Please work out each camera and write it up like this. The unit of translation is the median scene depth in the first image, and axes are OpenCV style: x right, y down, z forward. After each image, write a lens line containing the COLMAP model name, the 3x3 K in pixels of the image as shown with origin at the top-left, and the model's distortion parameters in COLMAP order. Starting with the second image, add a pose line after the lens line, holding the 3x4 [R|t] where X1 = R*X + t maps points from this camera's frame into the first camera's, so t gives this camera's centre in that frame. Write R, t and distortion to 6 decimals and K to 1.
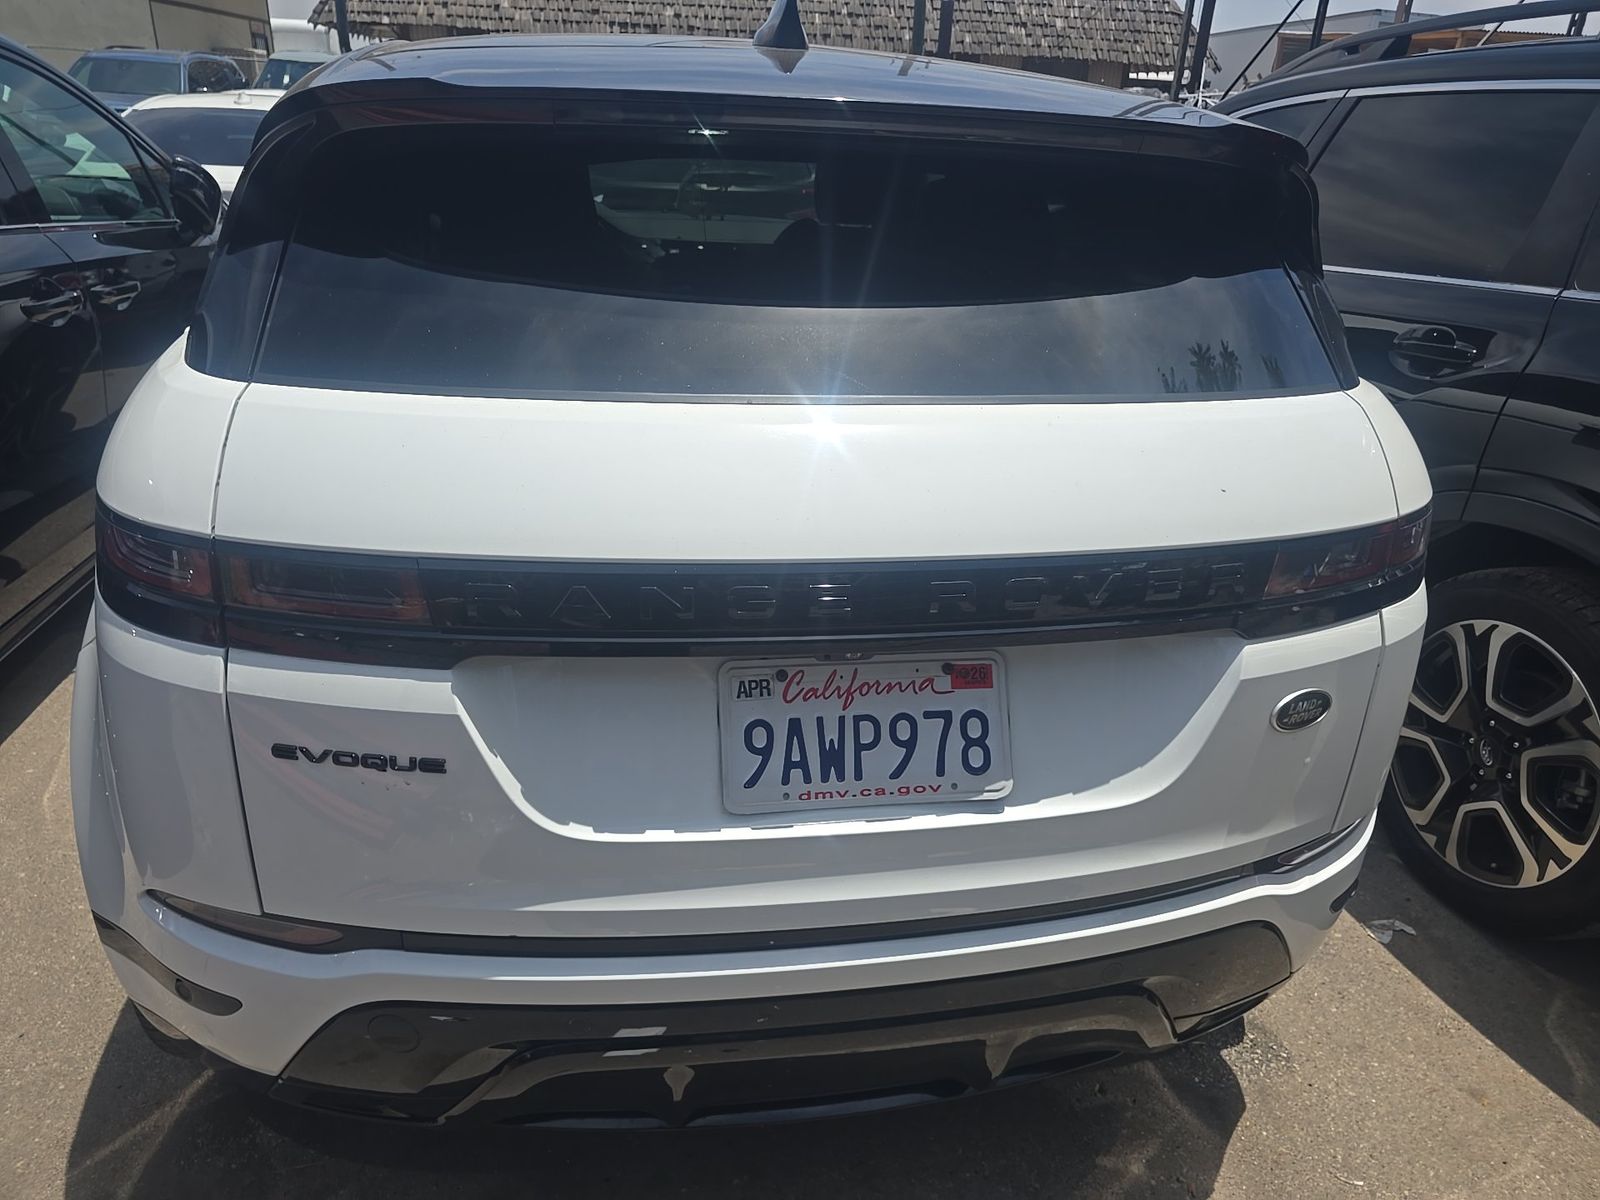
lens RADIAL K [[1091.2, 0, 796.6], [0, 1091.2, 599.0], [0, 0, 1]] dist [0.025694, -0.022125]
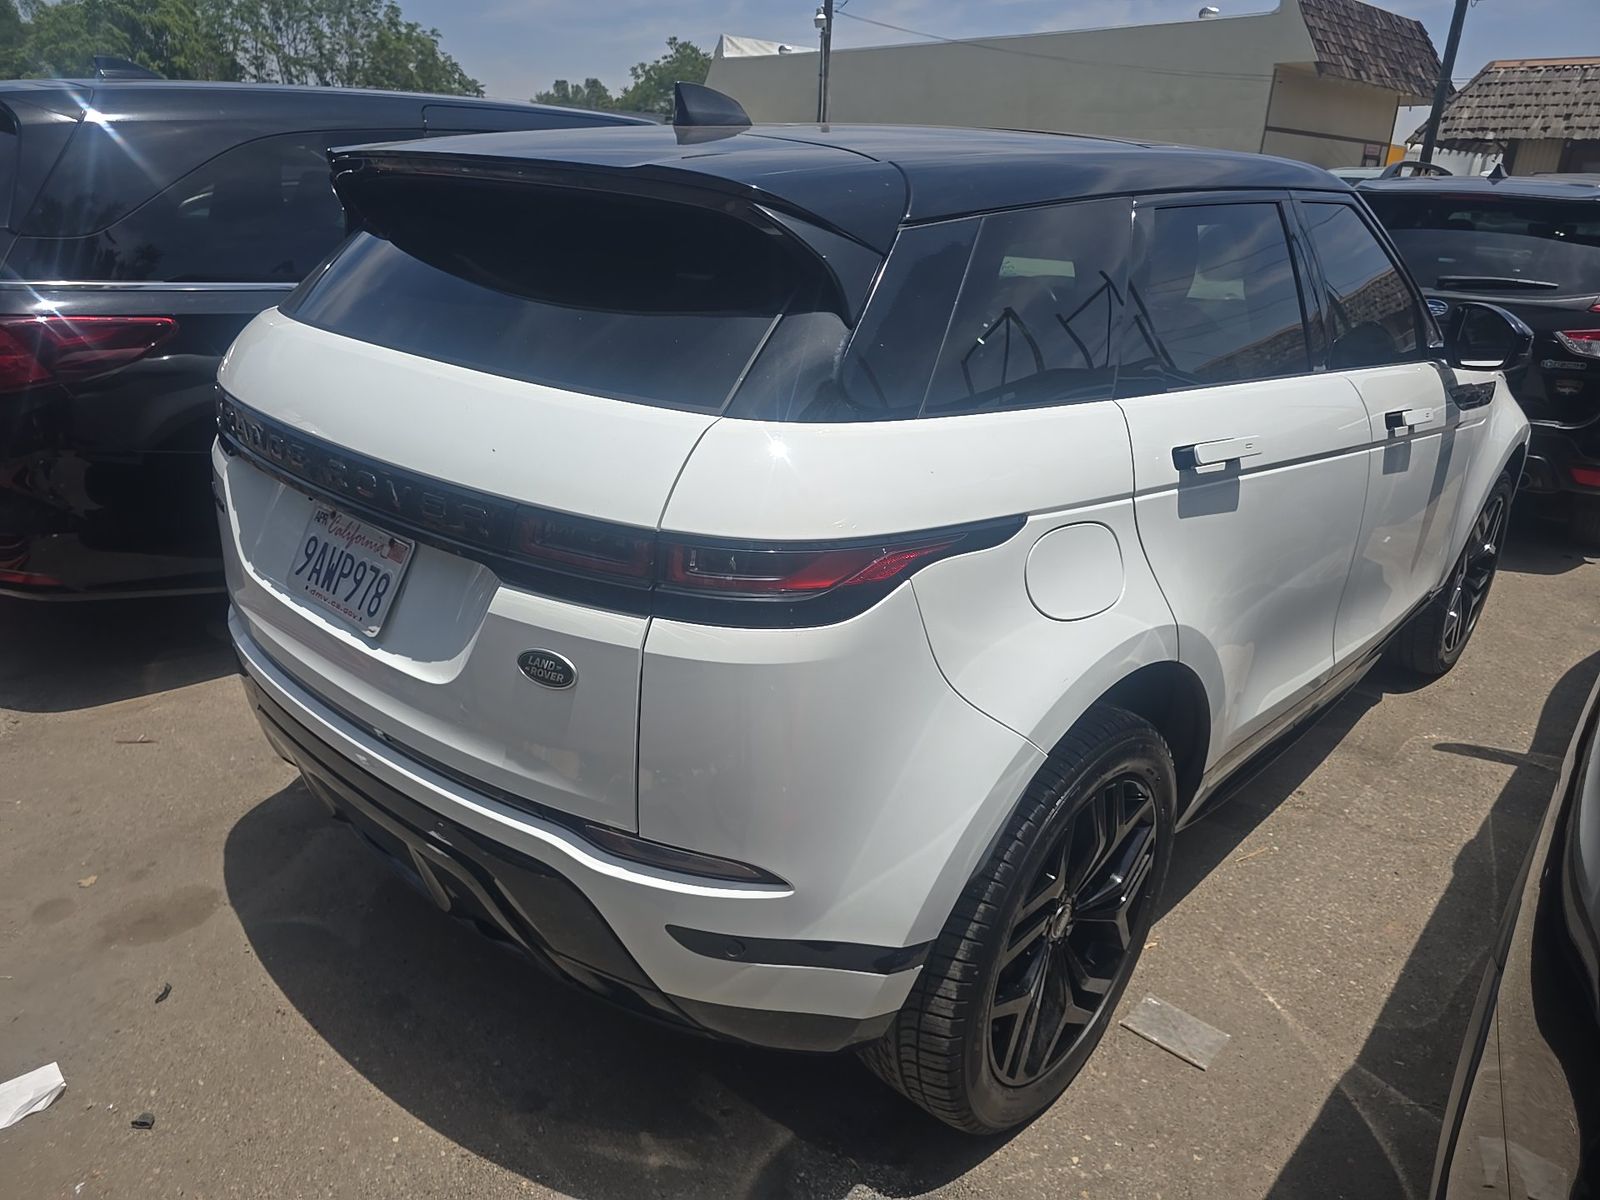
lens RADIAL K [[1091.2, 0, 794.5], [0, 1091.2, 601.9], [0, 0, 1]] dist [0.025694, -0.022125]
pose [[0.605566, 0.269333, -0.748832, 0.081971], [-0.337191, 0.939182, 0.065116, -0.007100], [0.720827, 0.213067, 0.659553, 0.024173]]
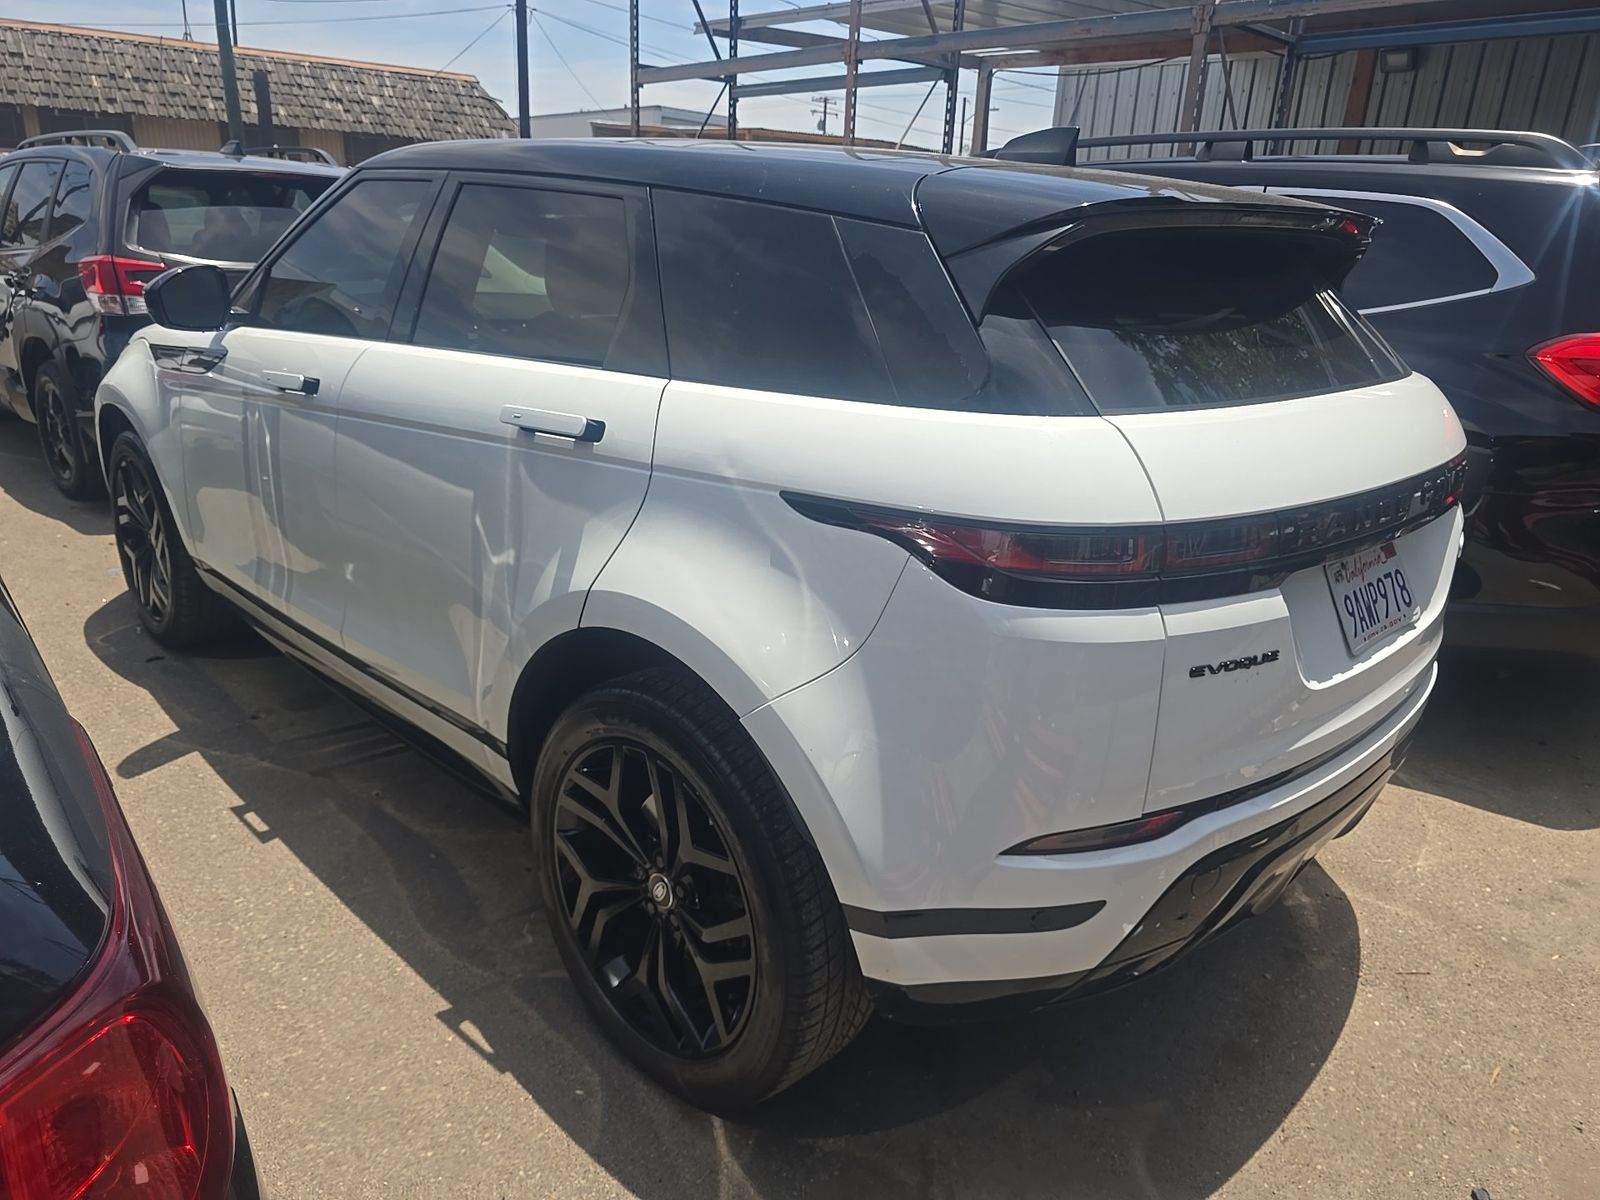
lens RADIAL K [[1091.2, 0, 799.2], [0, 1091.2, 591.2], [0, 0, 1]] dist [0.025694, -0.022125]
pose [[0.824011, -0.187769, 0.534555, -0.078482], [0.221574, 0.975143, 0.000977, -0.003641], [-0.521451, 0.117638, 0.845133, 0.003710]]
